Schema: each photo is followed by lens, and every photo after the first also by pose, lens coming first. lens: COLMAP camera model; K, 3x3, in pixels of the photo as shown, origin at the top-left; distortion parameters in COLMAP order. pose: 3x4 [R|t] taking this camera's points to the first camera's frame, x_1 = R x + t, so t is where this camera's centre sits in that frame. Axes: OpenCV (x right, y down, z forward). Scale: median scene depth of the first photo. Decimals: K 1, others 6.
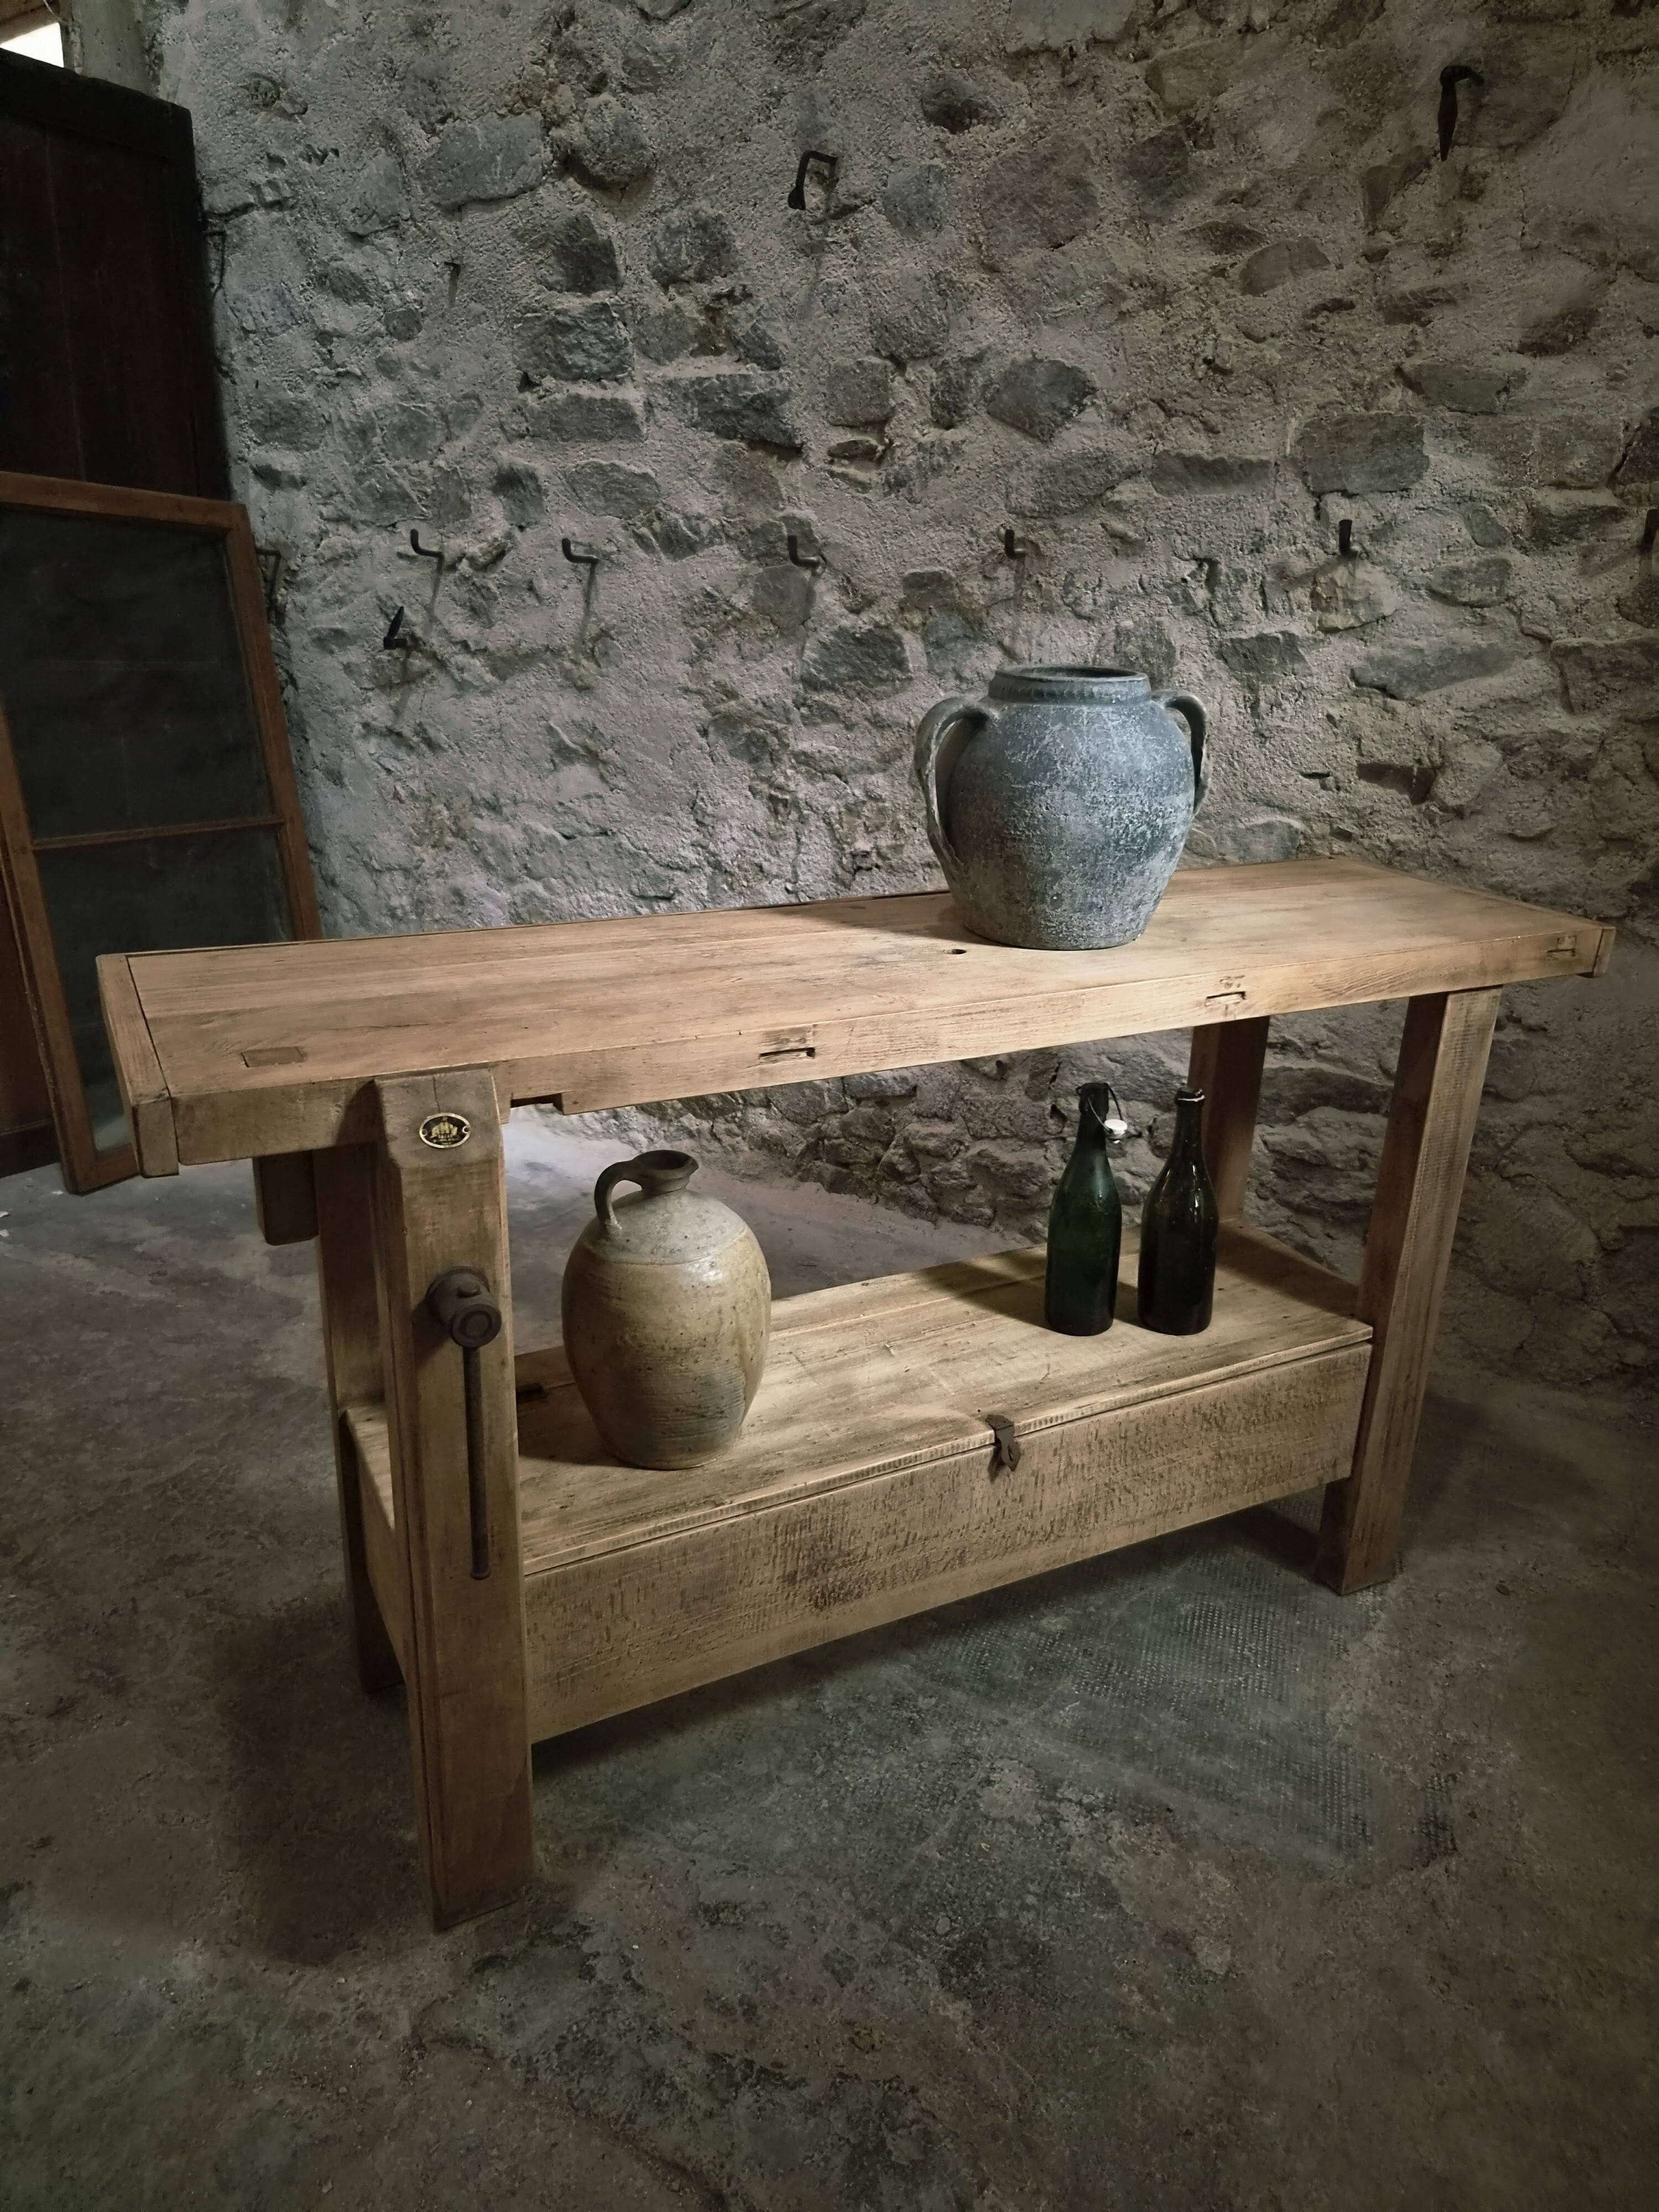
lens RADIAL K [[1496.5, 0, 830.7], [0, 1496.5, 1102.7], [0, 0, 1]] dist [0.061824, -0.048607]
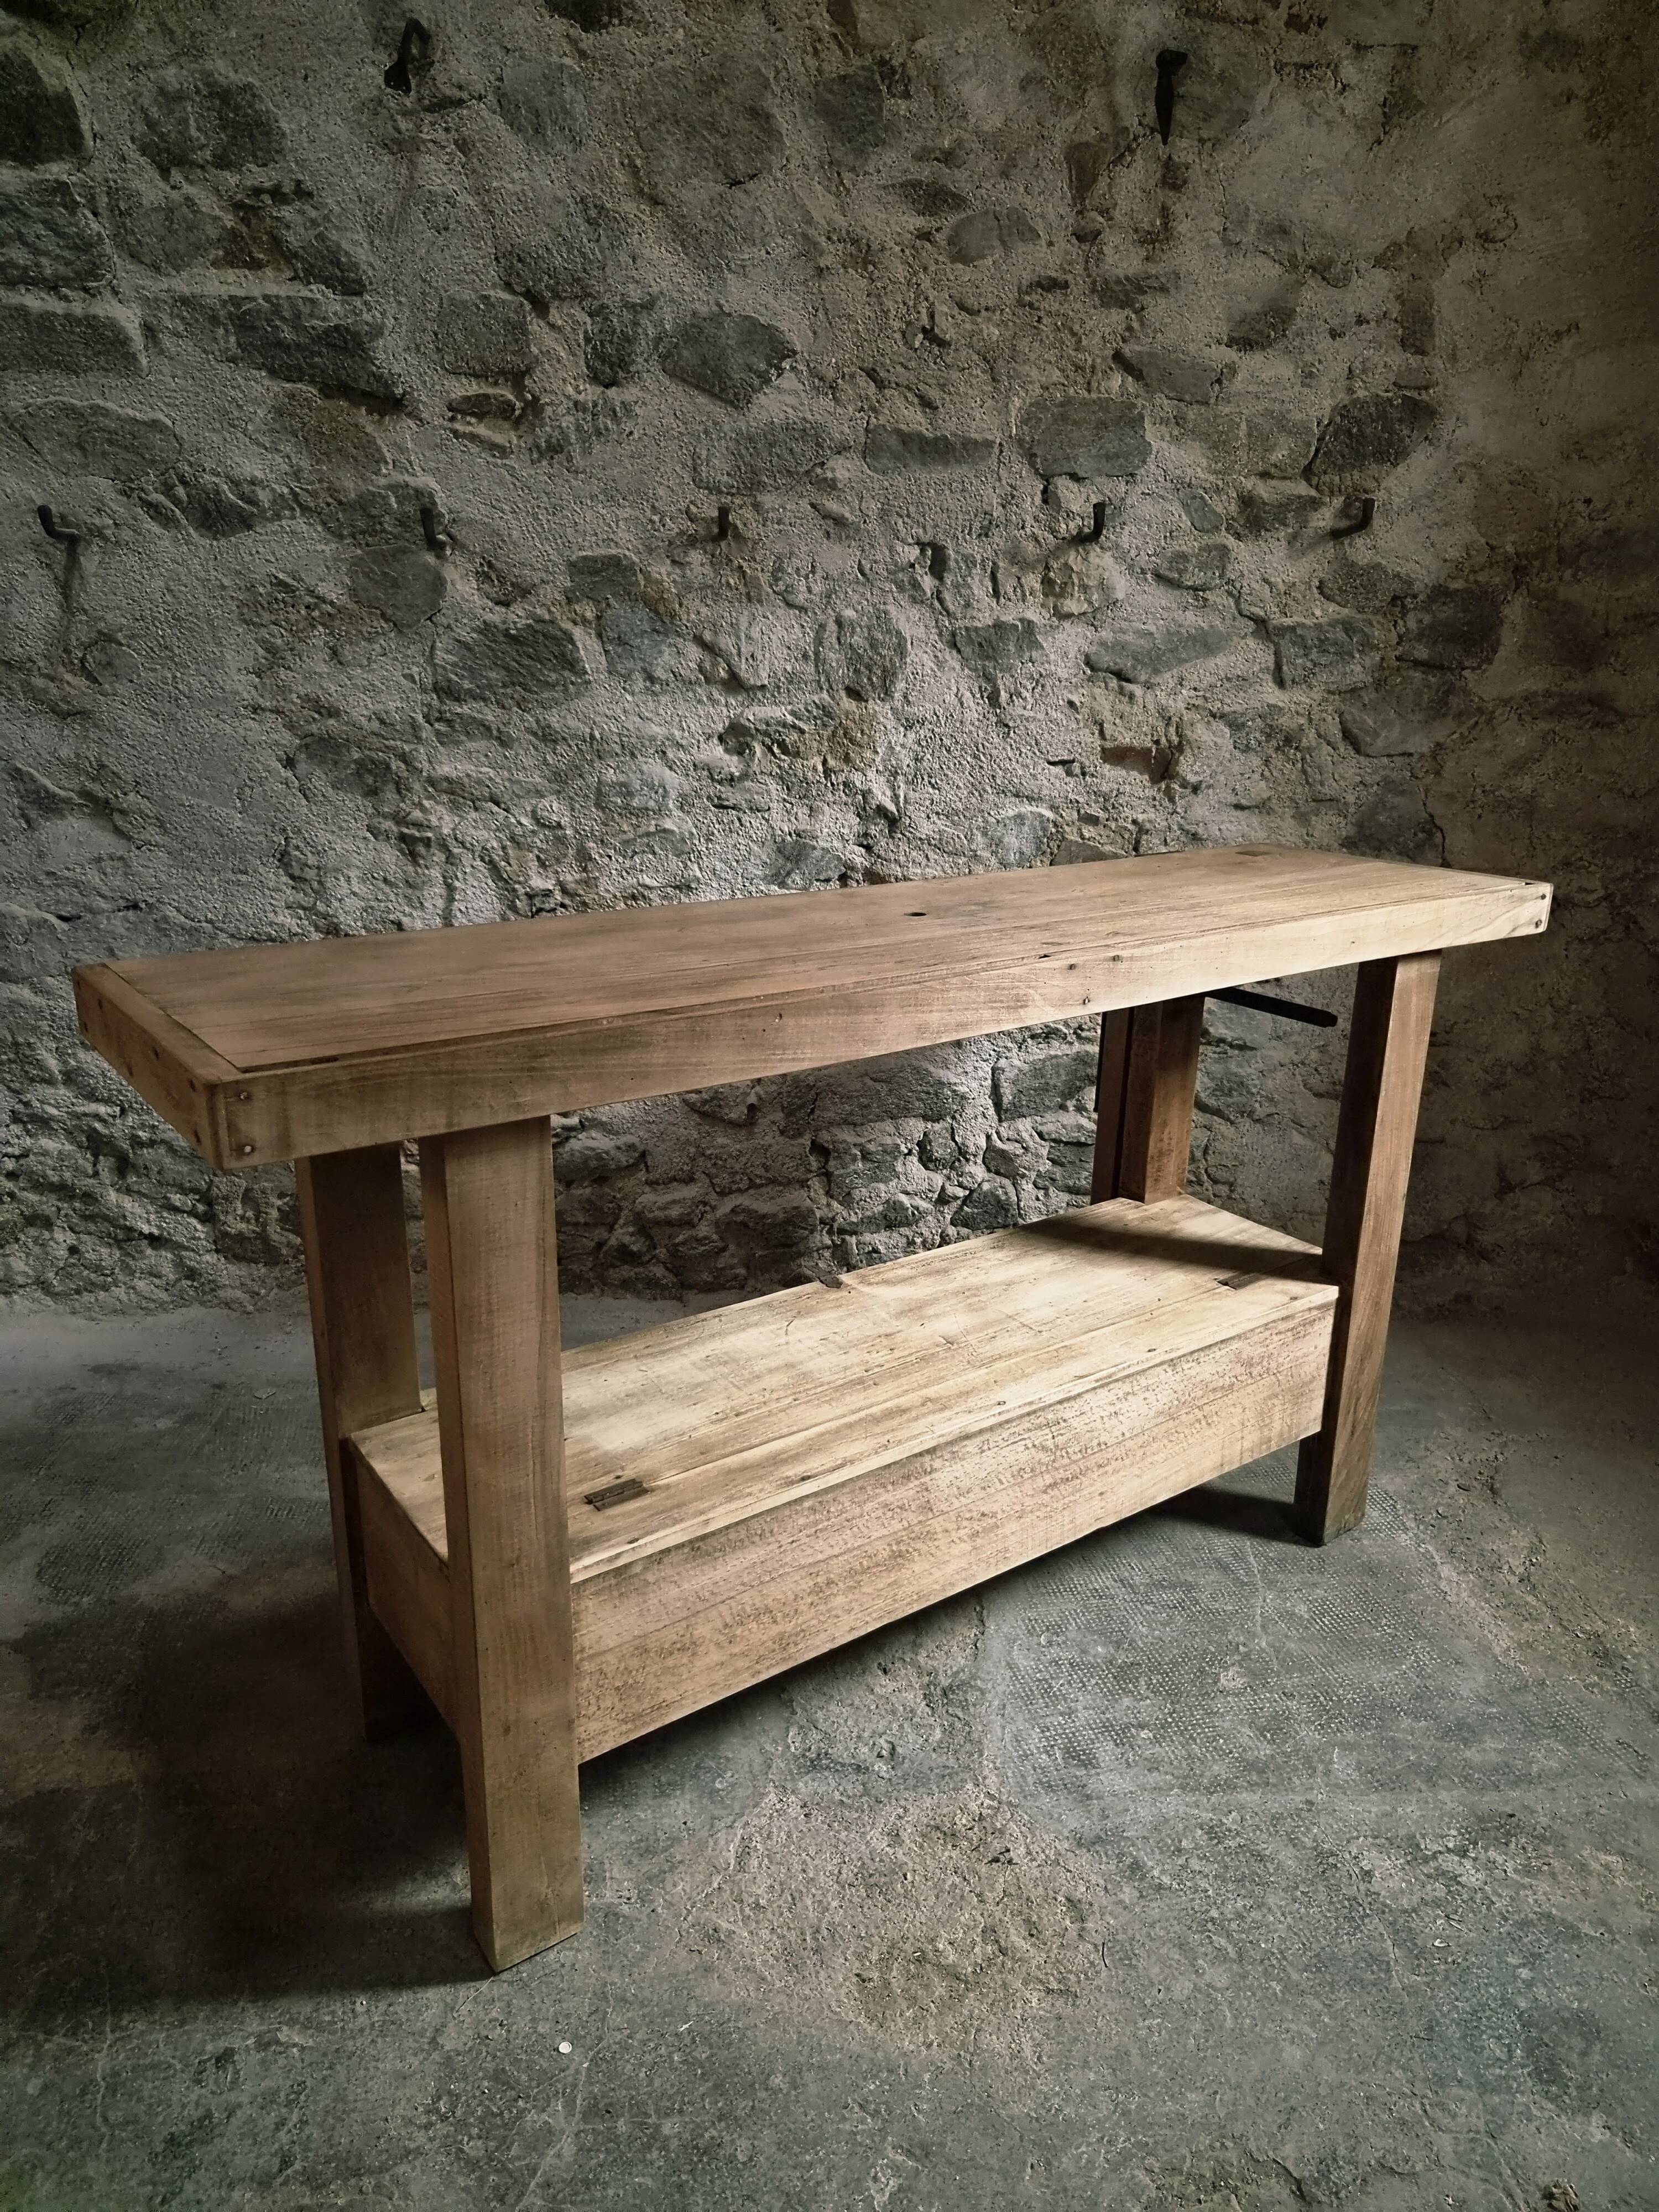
lens RADIAL K [[1496.5, 0, 832.7], [0, 1496.5, 1113.9], [0, 0, 1]] dist [0.061824, -0.048607]
pose [[0.824056, -0.192647, 0.532747, -0.369322], [0.190772, 0.979846, 0.059236, -0.075114], [-0.533421, 0.052819, 0.844199, 0.248041]]
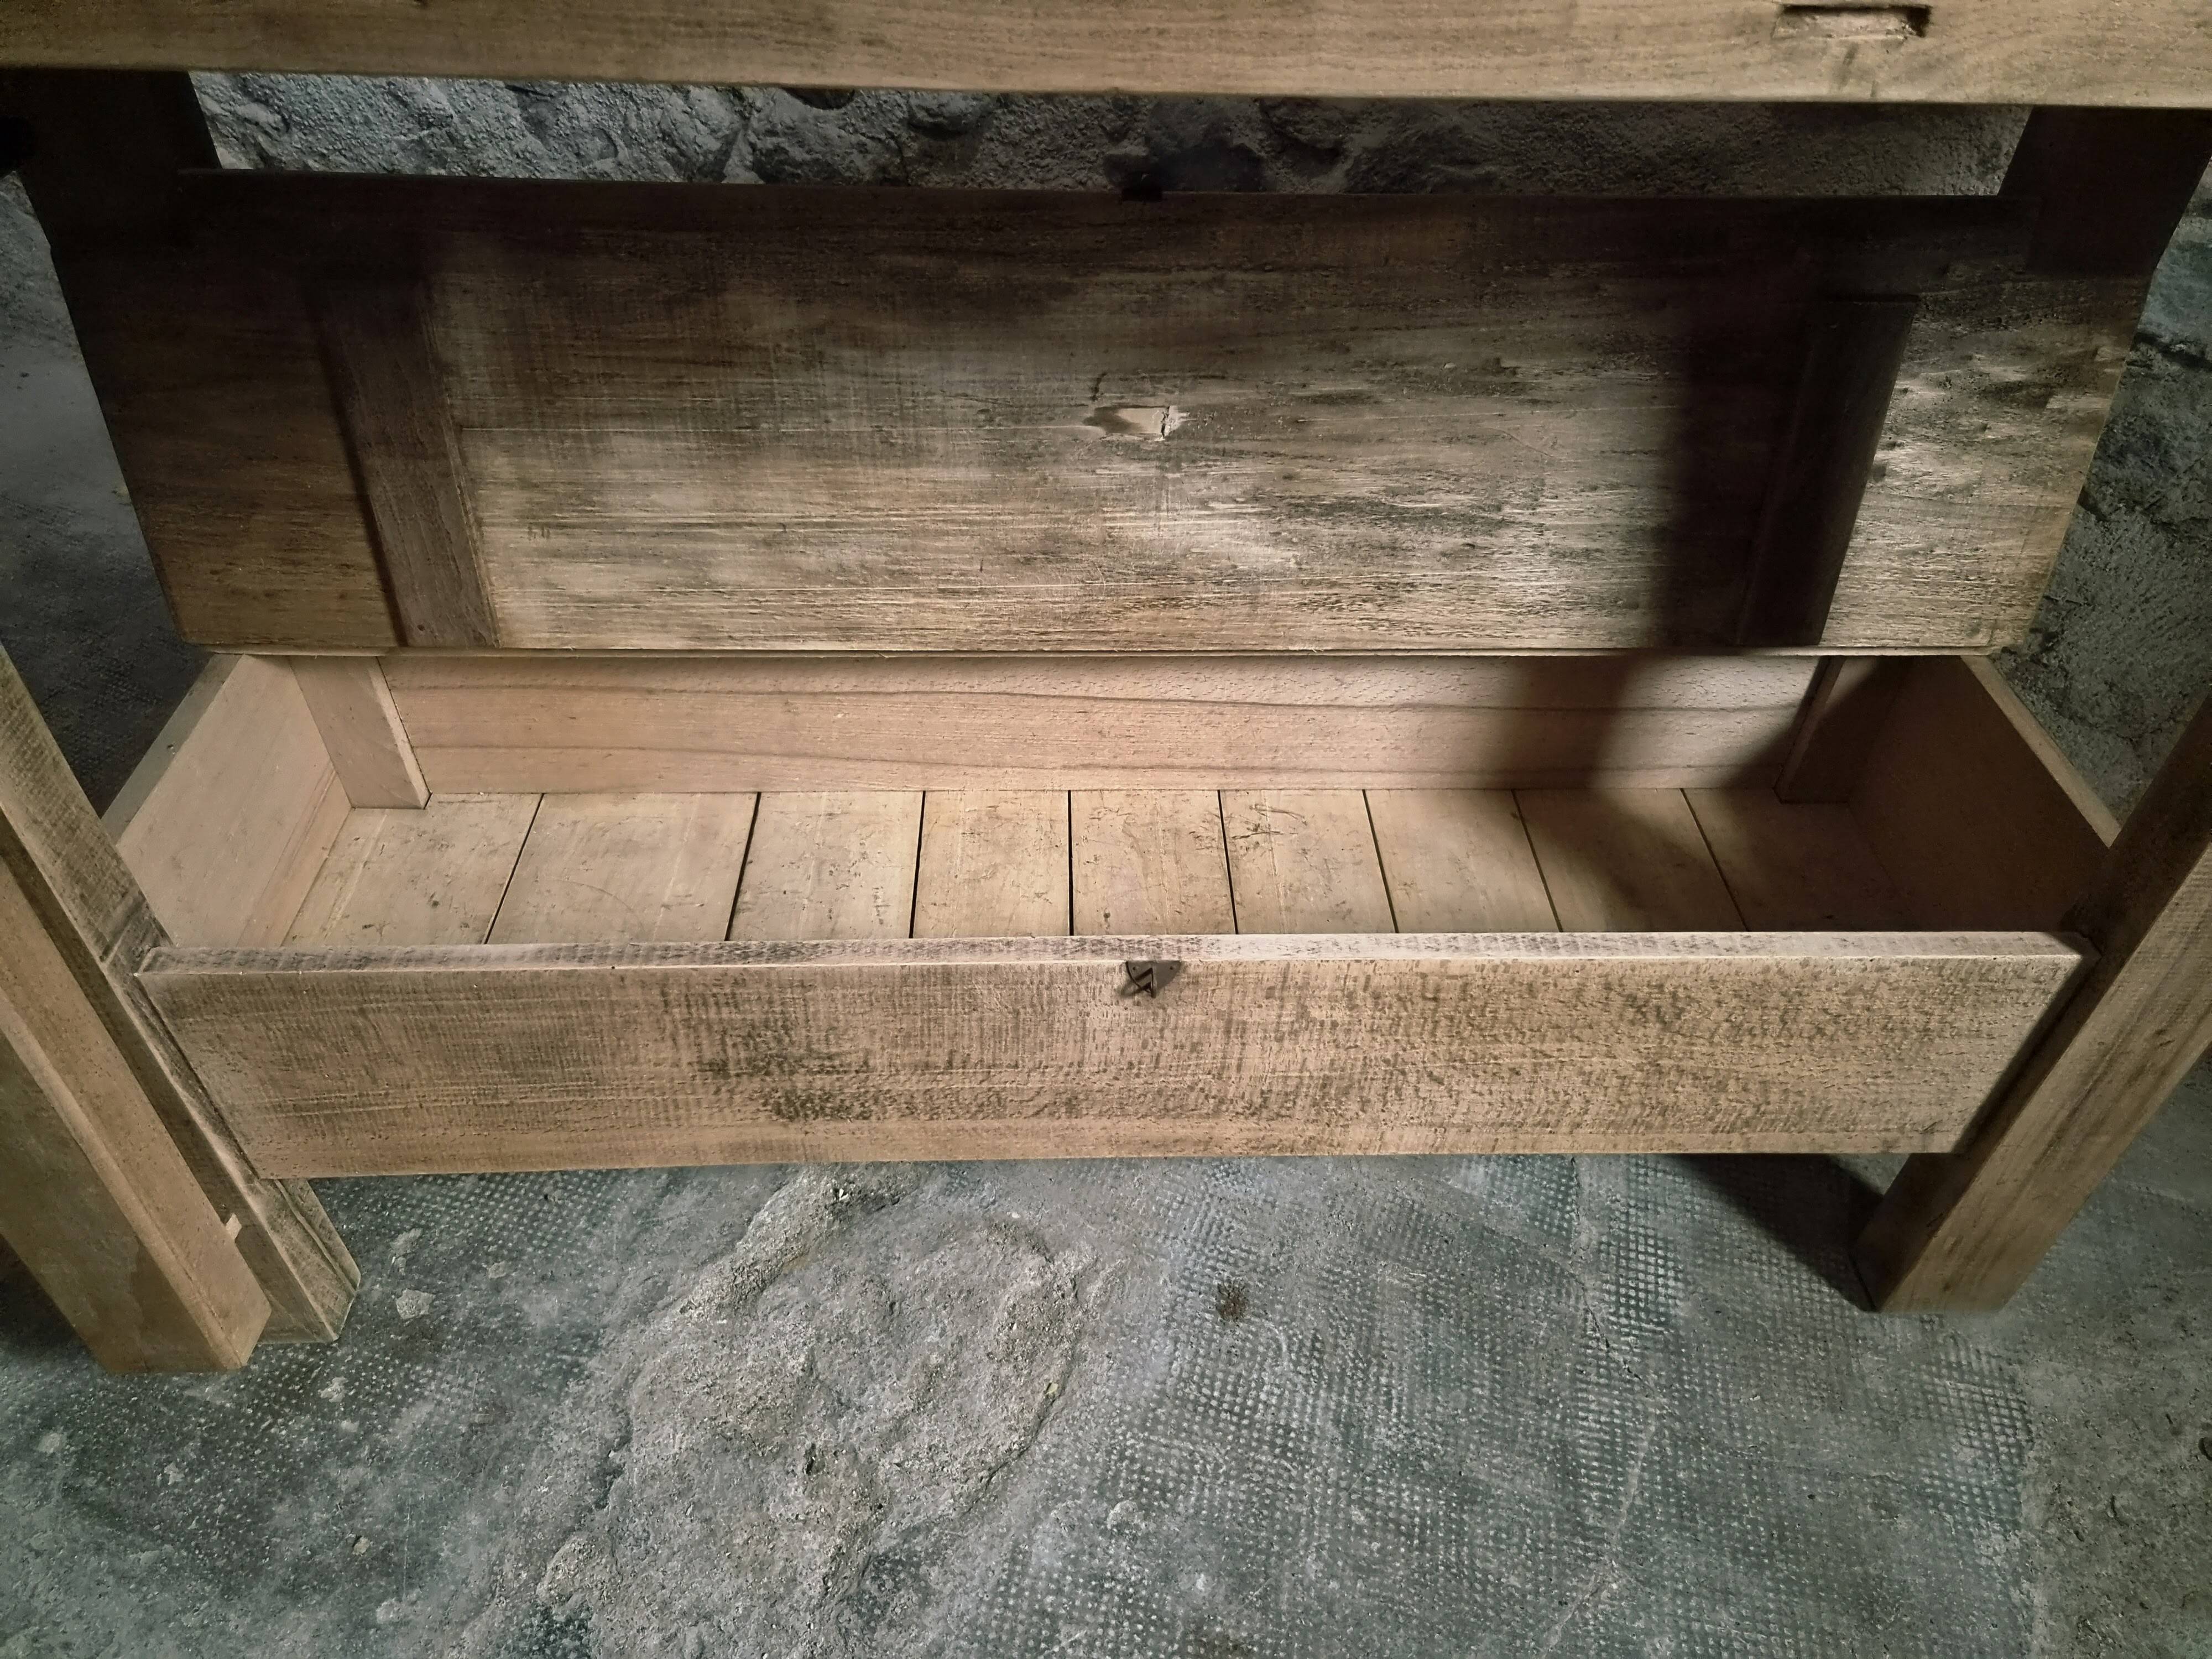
lens RADIAL K [[1496.5, 0, 1124.3], [0, 1496.5, 831.4], [0, 0, 1]] dist [0.061824, -0.048607]
pose [[0.986090, -0.111090, 0.123639, 0.029429], [0.050024, 0.907709, 0.416608, -0.084906], [-0.158509, -0.404628, 0.900639, 0.543880]]
